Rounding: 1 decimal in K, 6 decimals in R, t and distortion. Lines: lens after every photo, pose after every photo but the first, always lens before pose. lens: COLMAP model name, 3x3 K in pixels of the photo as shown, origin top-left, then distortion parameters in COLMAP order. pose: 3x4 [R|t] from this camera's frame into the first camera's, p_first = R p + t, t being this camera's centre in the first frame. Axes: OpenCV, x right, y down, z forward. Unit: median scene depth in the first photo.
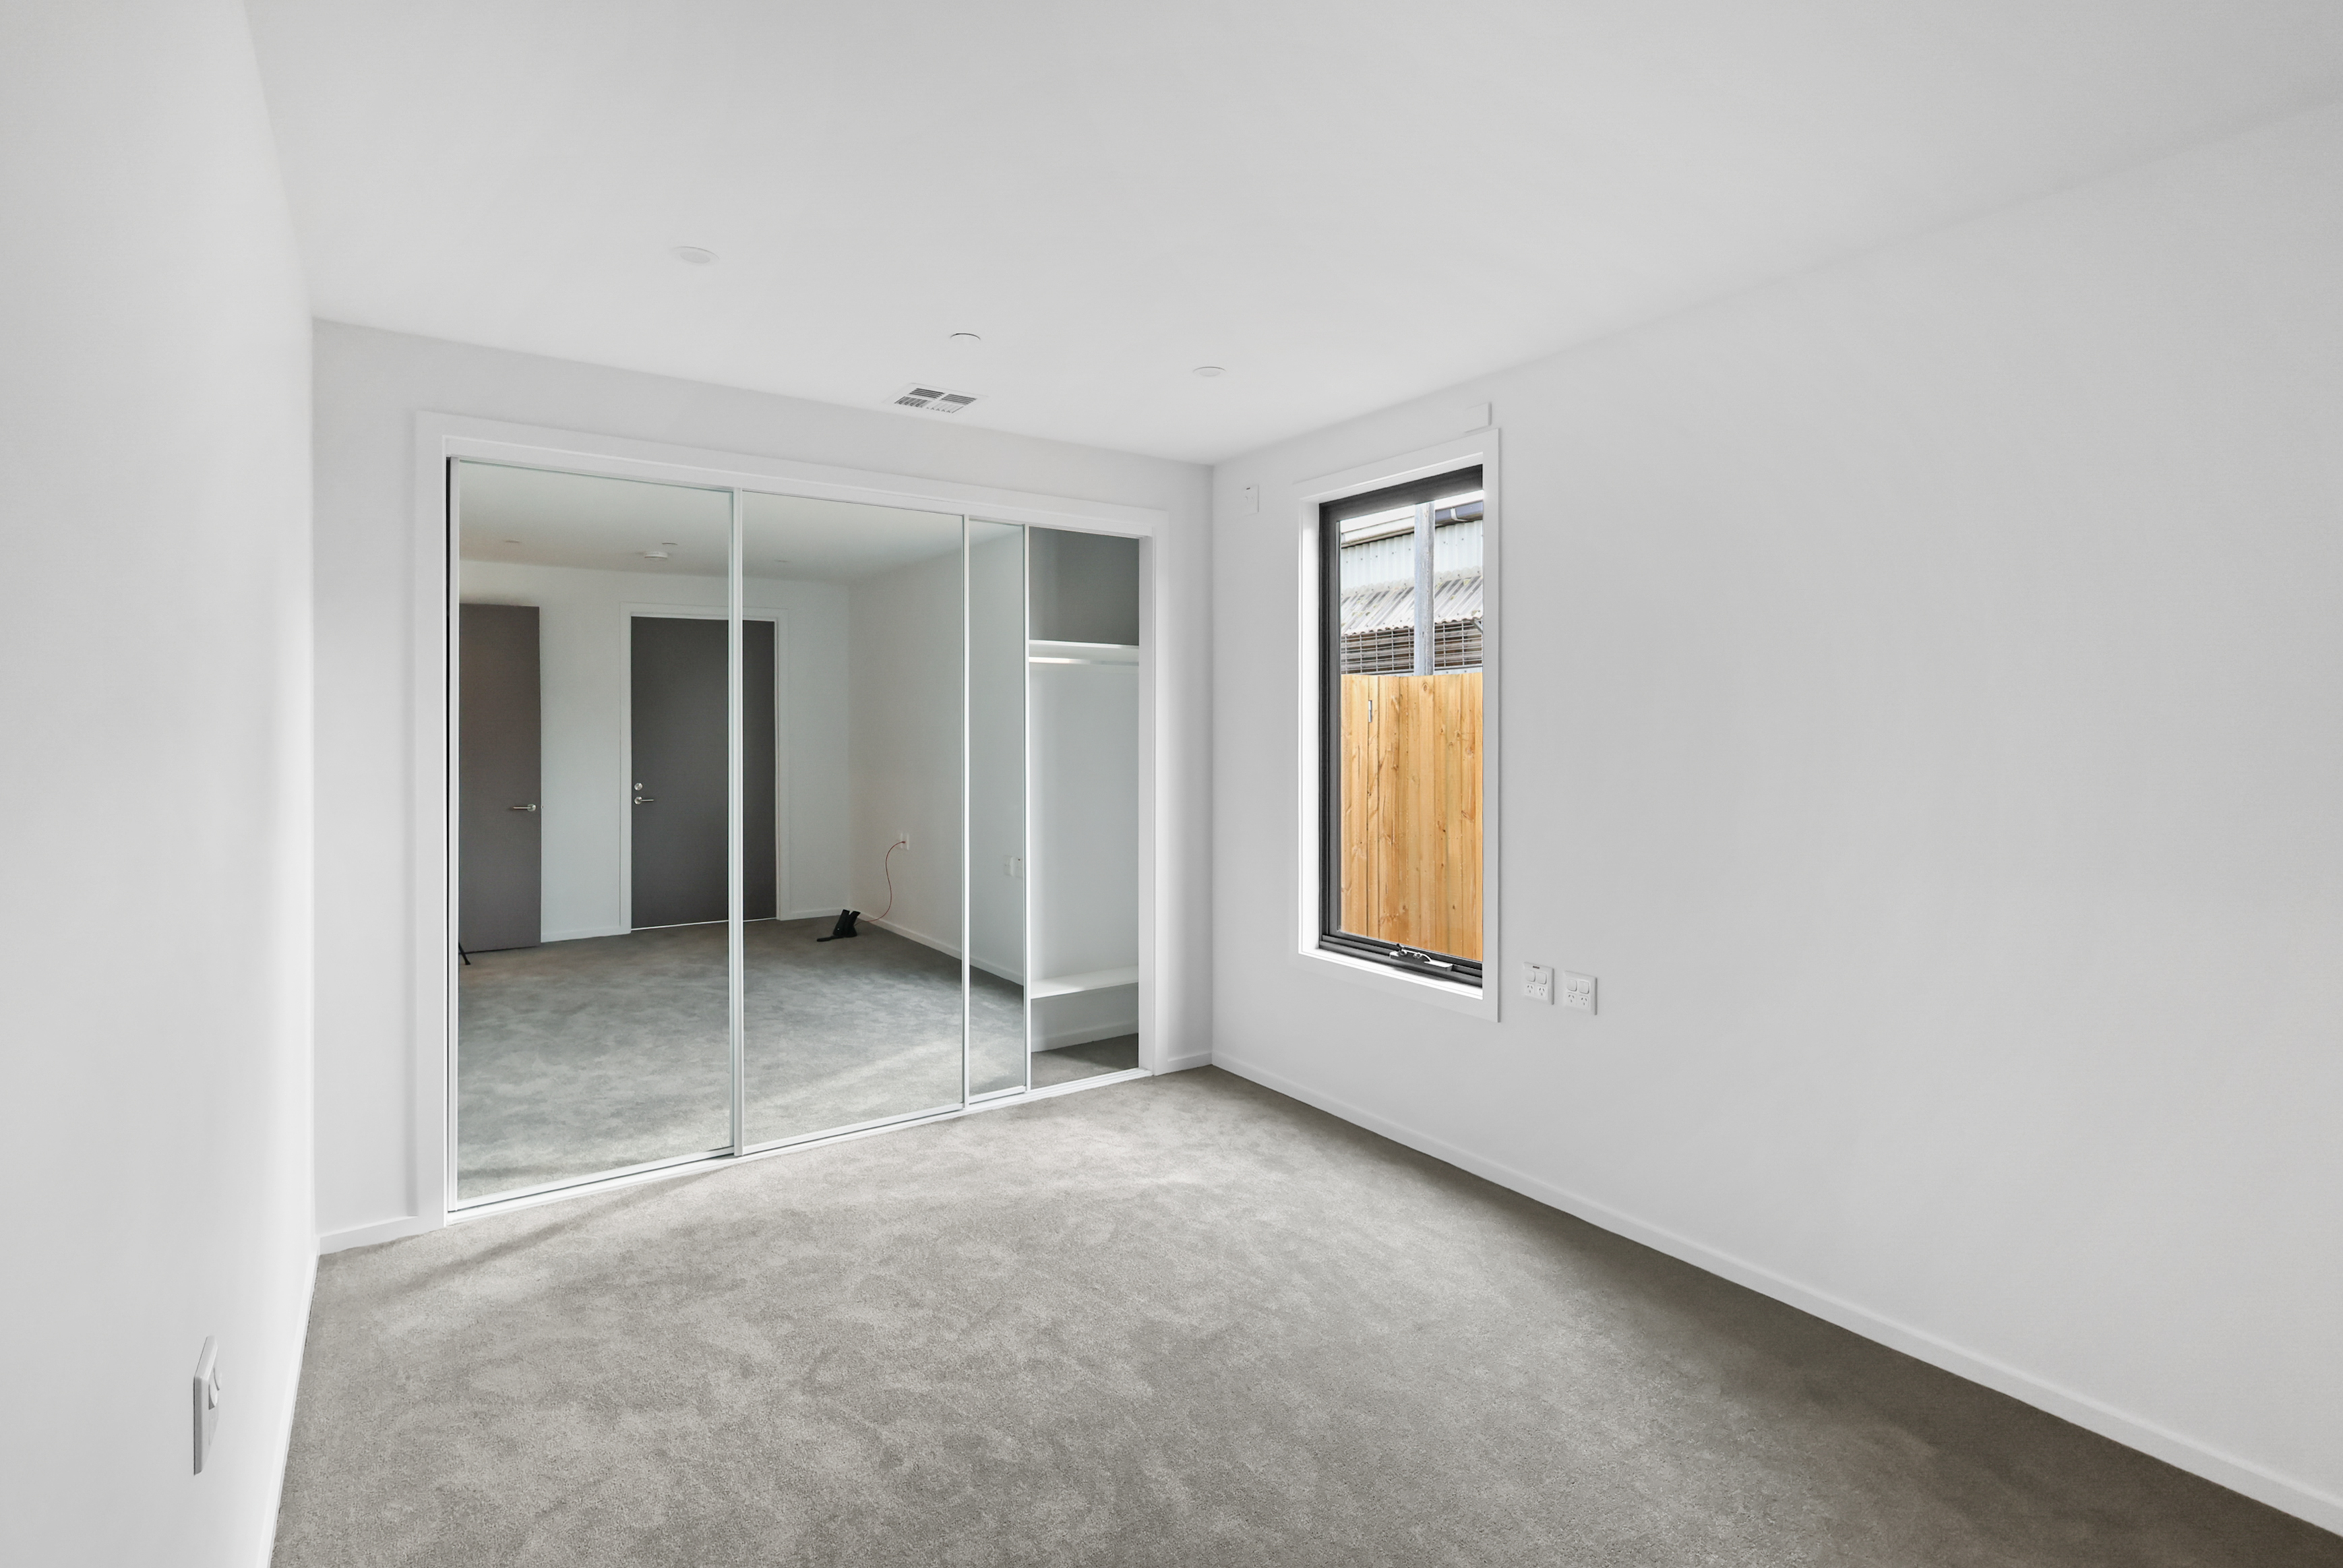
lens RADIAL K [[1108.6, 0, 1166.6], [0, 1108.6, 728.0], [0, 0, 1]] dist [-0.000271, 0.000518]
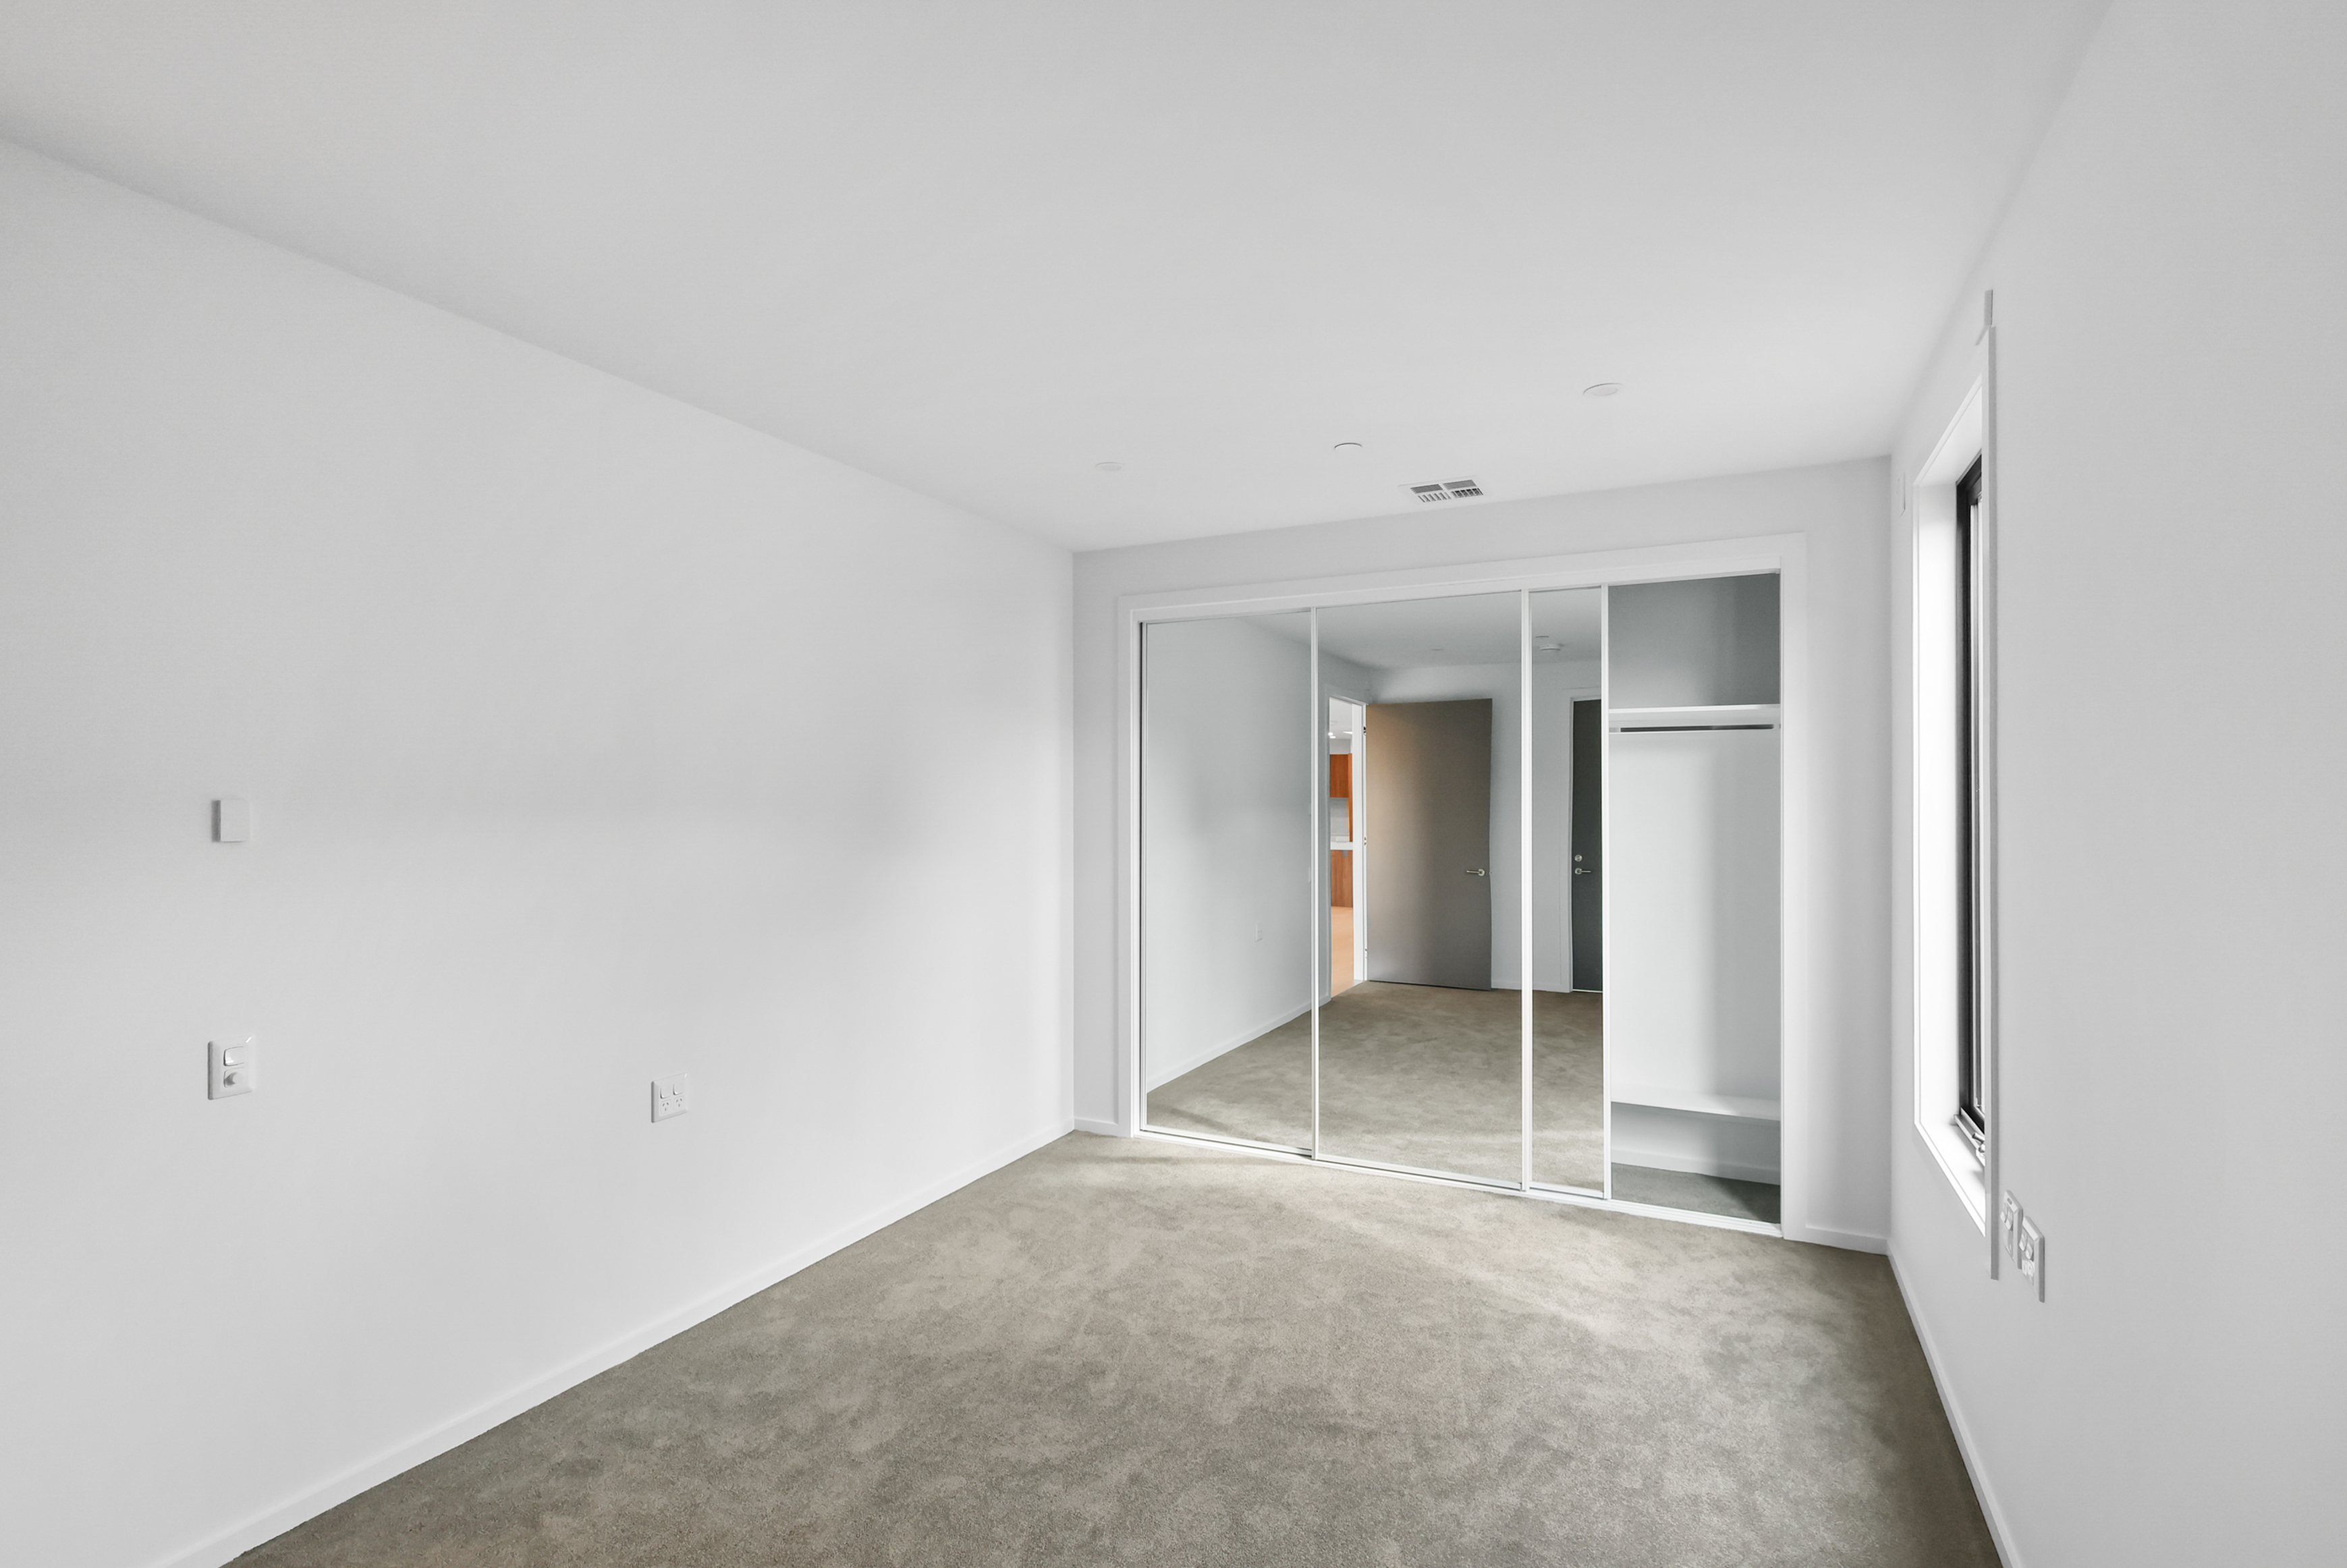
lens RADIAL K [[1094.8, 0, 1175.5], [0, 1094.8, 797.5], [0, 0, 1]] dist [-0.000021, 0.000213]
pose [[0.490348, -0.004801, -0.871514, 0.682437], [-0.000149, 0.999984, -0.005592, -0.001771], [0.871527, 0.002872, 0.490340, 0.330897]]
